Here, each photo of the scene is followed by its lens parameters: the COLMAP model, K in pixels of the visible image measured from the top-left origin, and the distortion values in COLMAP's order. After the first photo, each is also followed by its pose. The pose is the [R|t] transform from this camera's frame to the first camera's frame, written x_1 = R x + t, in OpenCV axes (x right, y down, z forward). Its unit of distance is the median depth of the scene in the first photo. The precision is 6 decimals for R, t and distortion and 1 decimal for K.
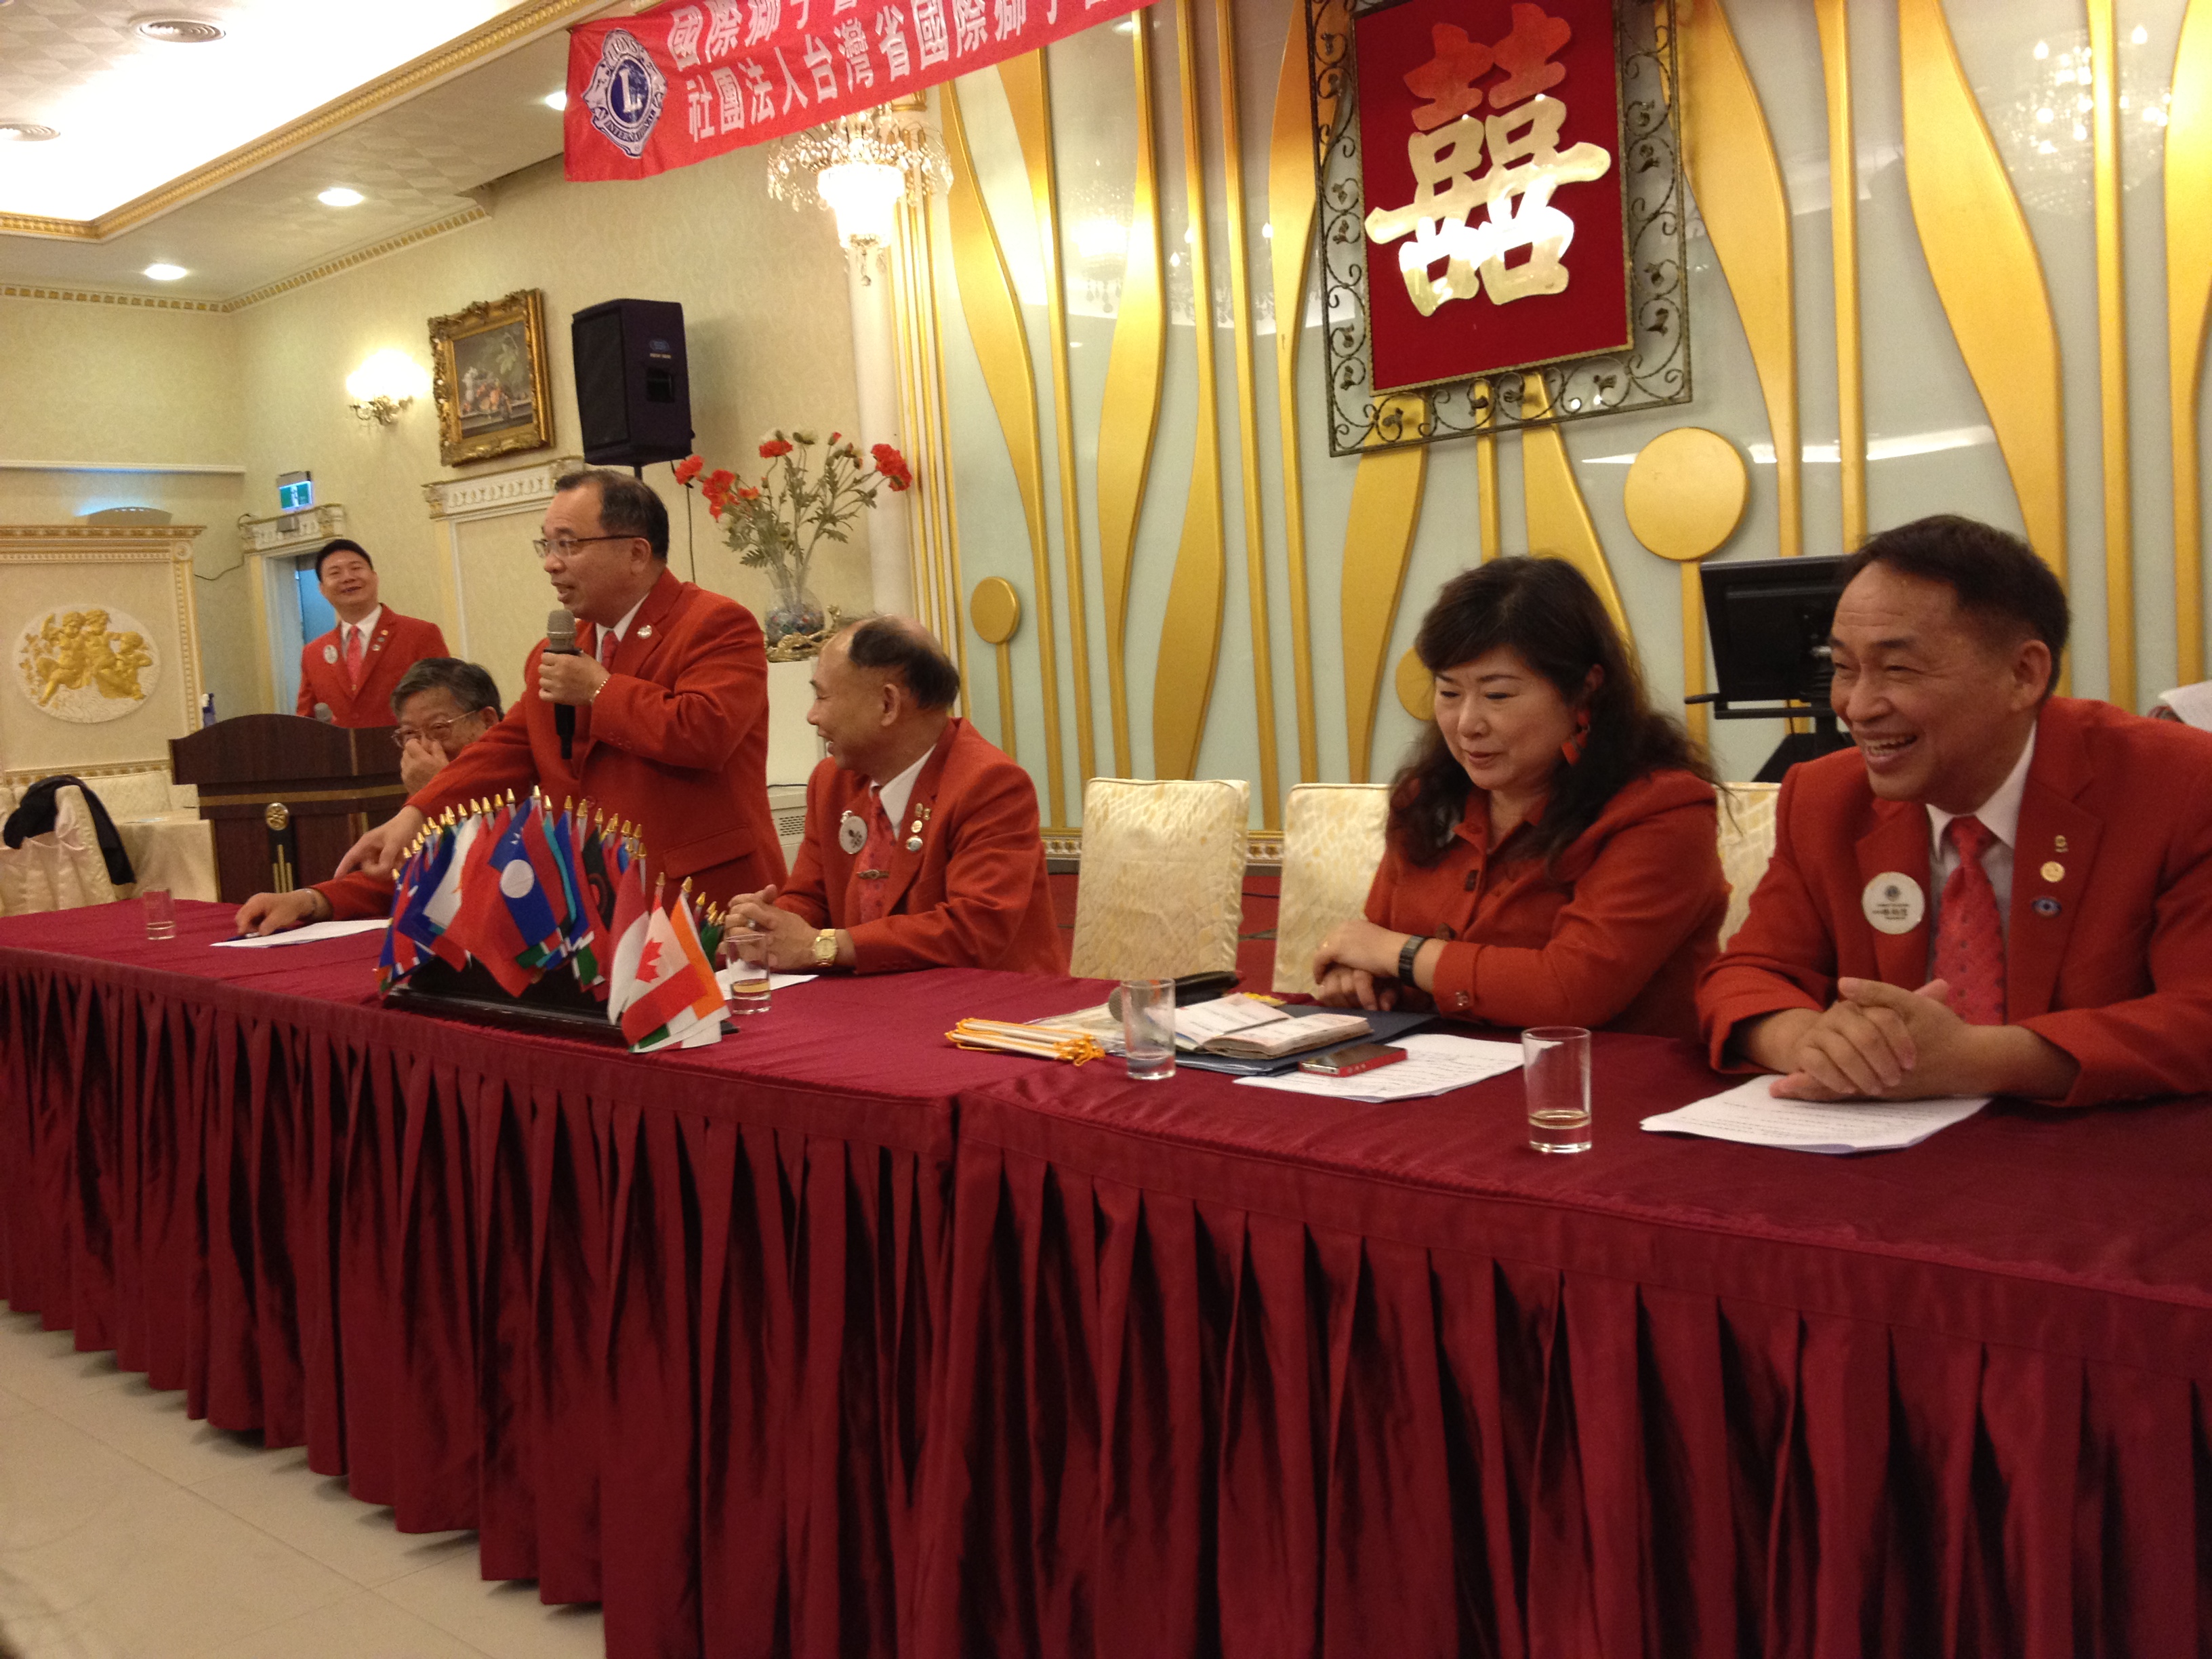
lens RADIAL K [[2068.8, 0, 1100.2], [0, 2068.8, 824.7], [0, 0, 1]] dist [0.152133, -0.319678]
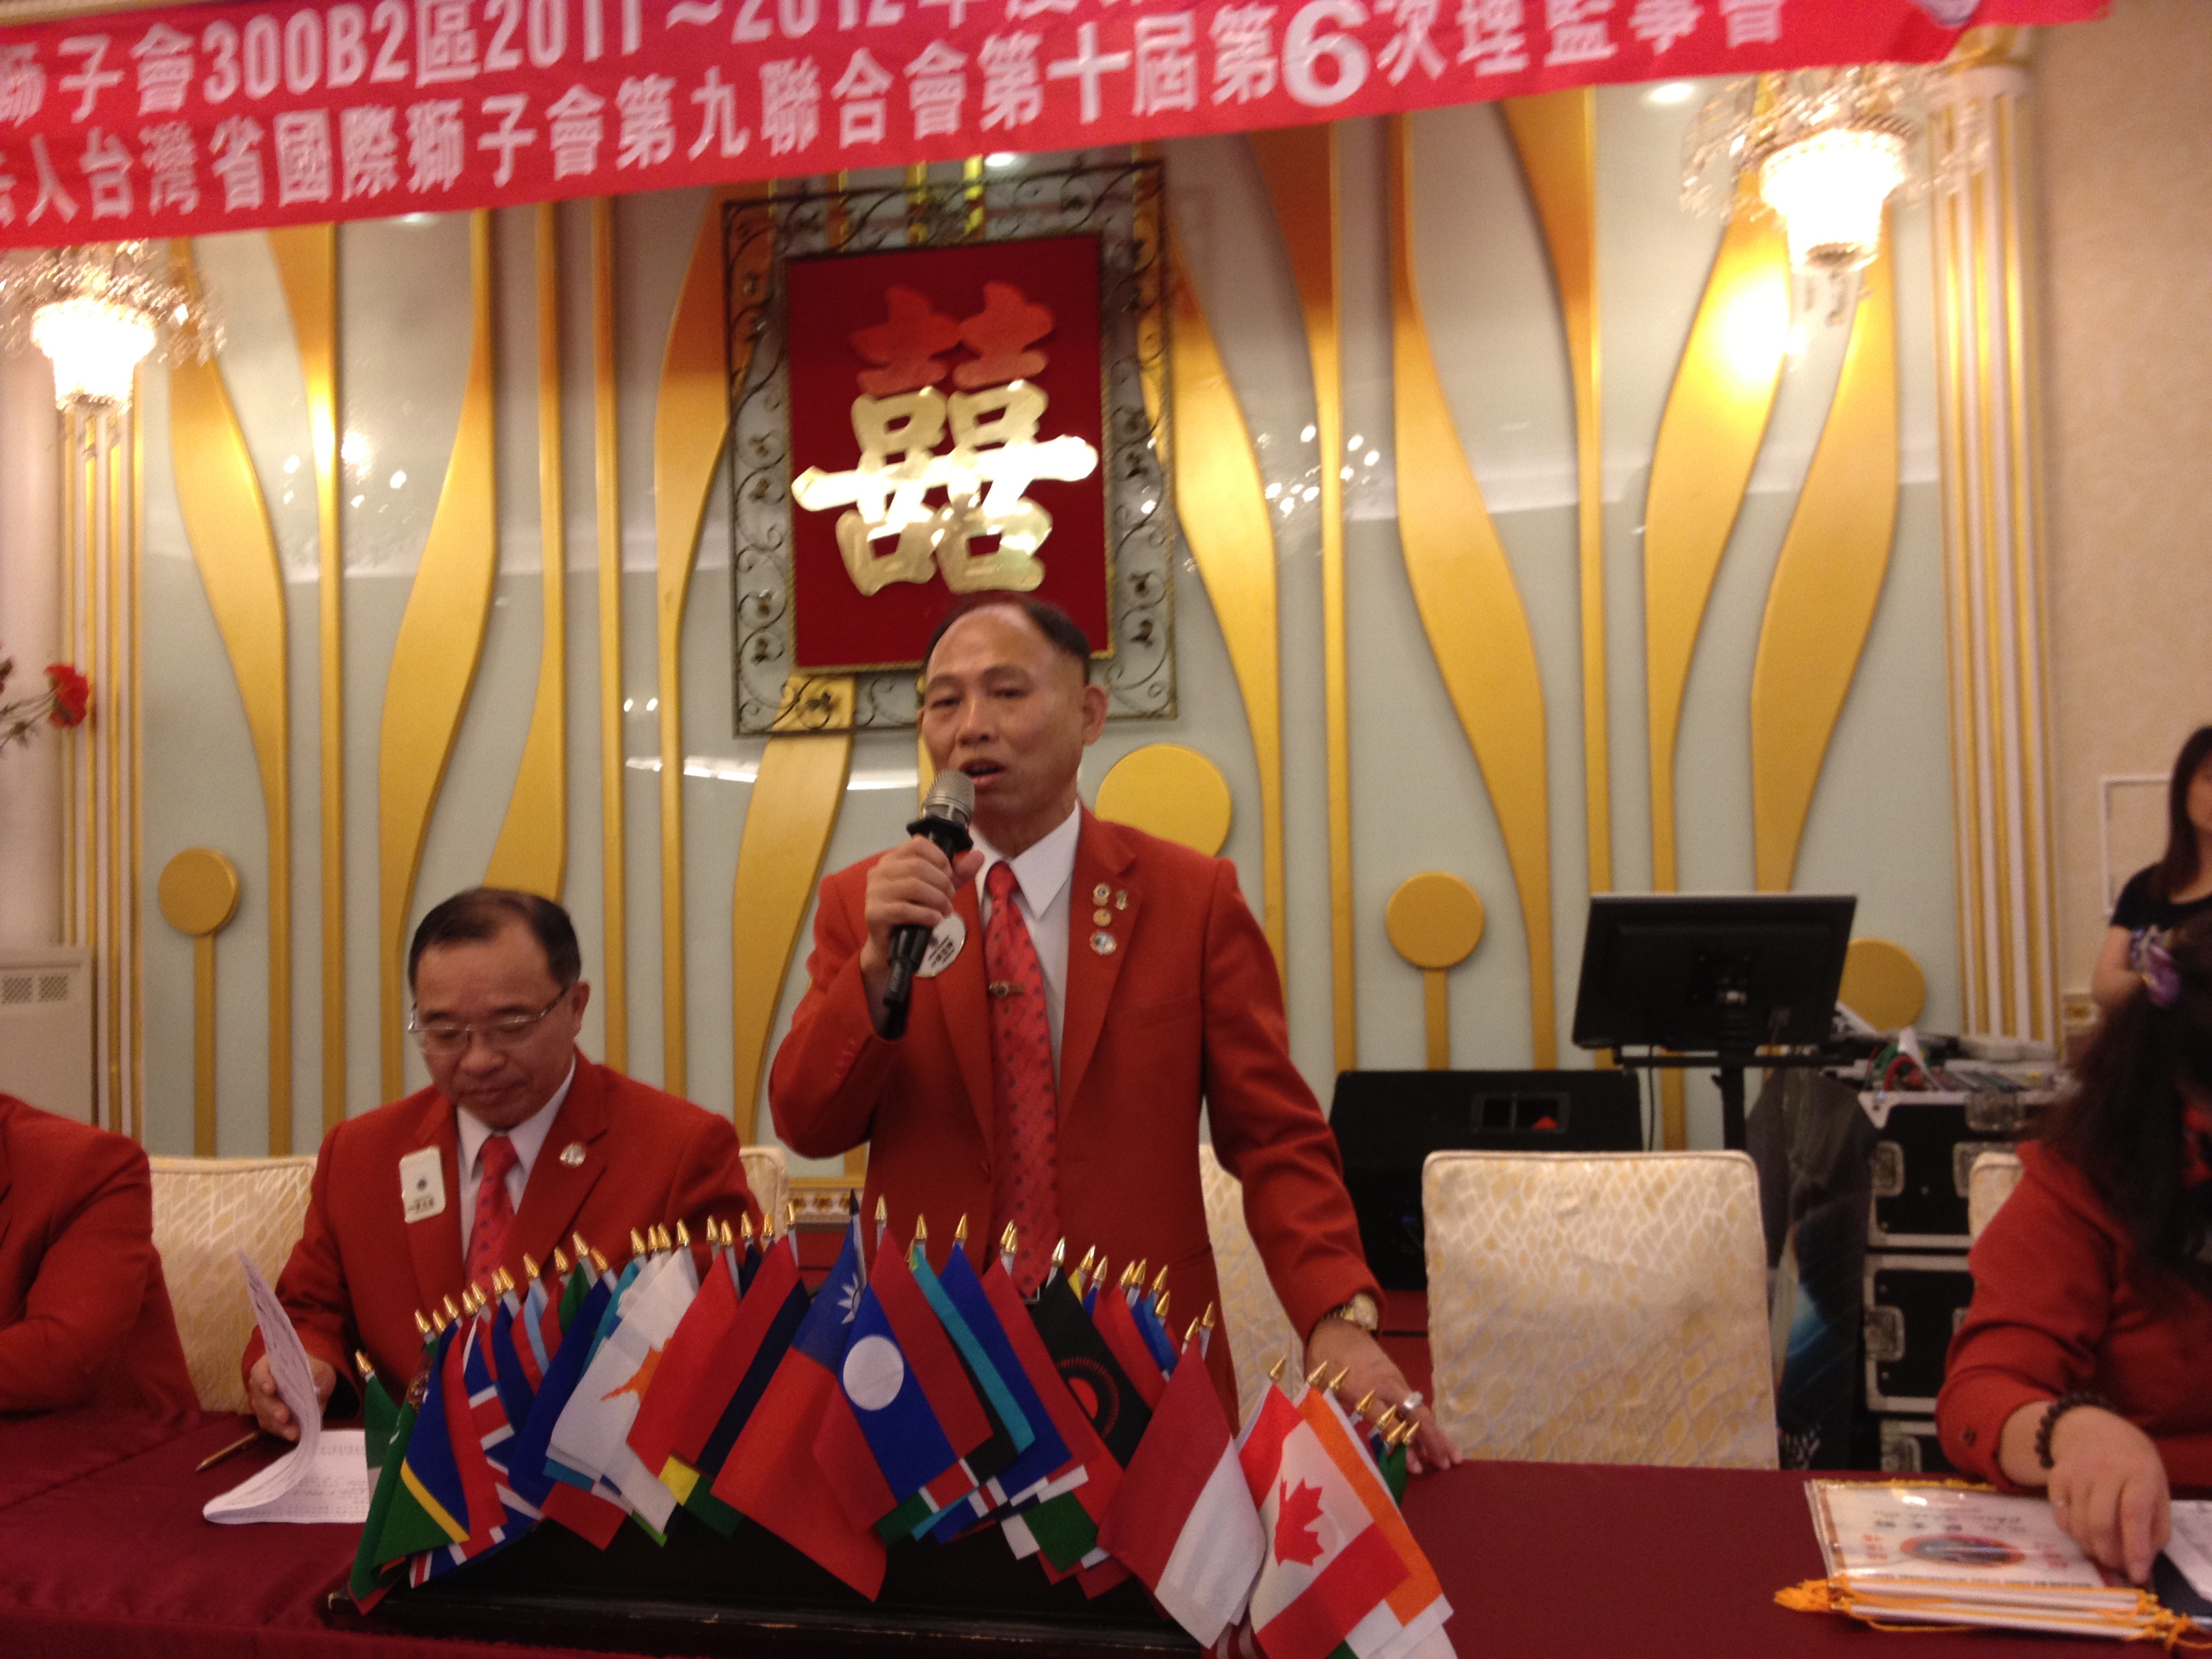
lens RADIAL K [[2070.1, 0, 1092.6], [0, 2070.1, 857.7], [0, 0, 1]] dist [0.075162, -0.143217]
pose [[0.848657, 0.062362, 0.525255, -0.224767], [0.006638, 0.991692, -0.128467, -0.015862], [-0.528902, 0.112511, 0.841192, 0.213730]]
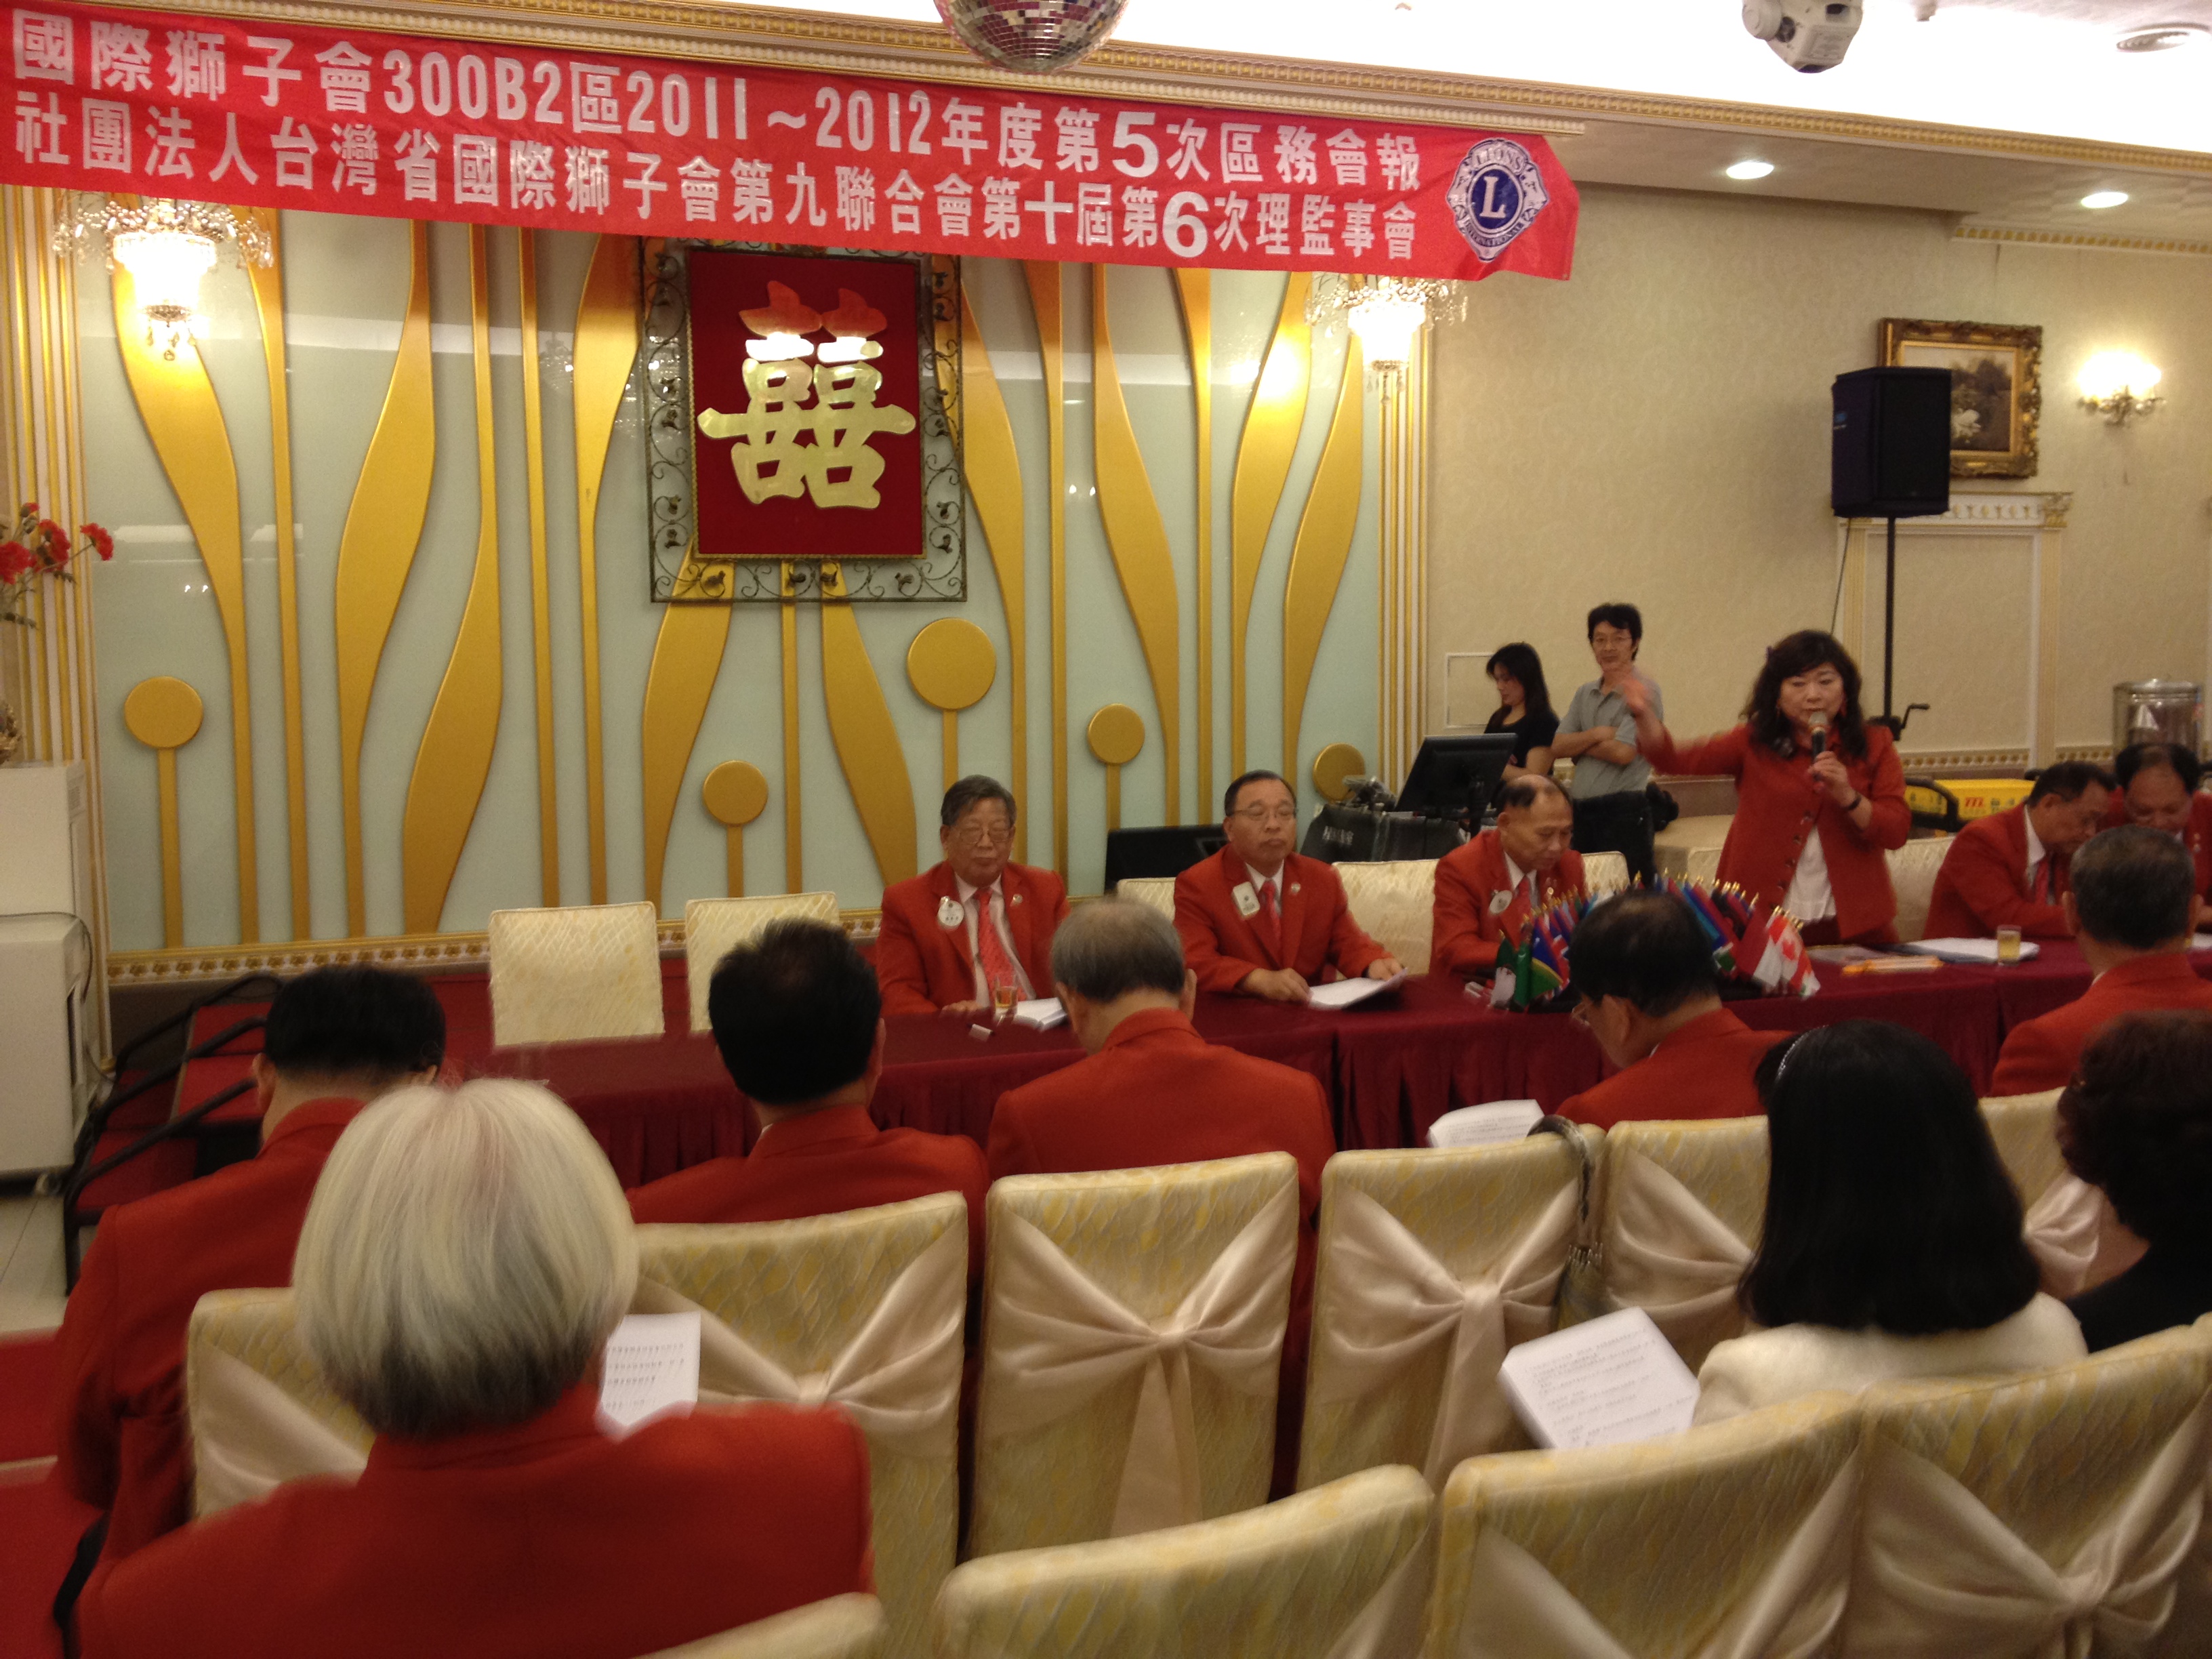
lens RADIAL K [[2060.5, 0, 1106.0], [0, 2060.5, 829.5], [0, 0, 1]] dist [0.096315, -0.204243]
pose [[0.410157, -0.019250, 0.911812, -0.898770], [0.057848, 0.998313, -0.004945, -0.030258], [-0.910178, 0.054774, 0.410579, 0.311285]]
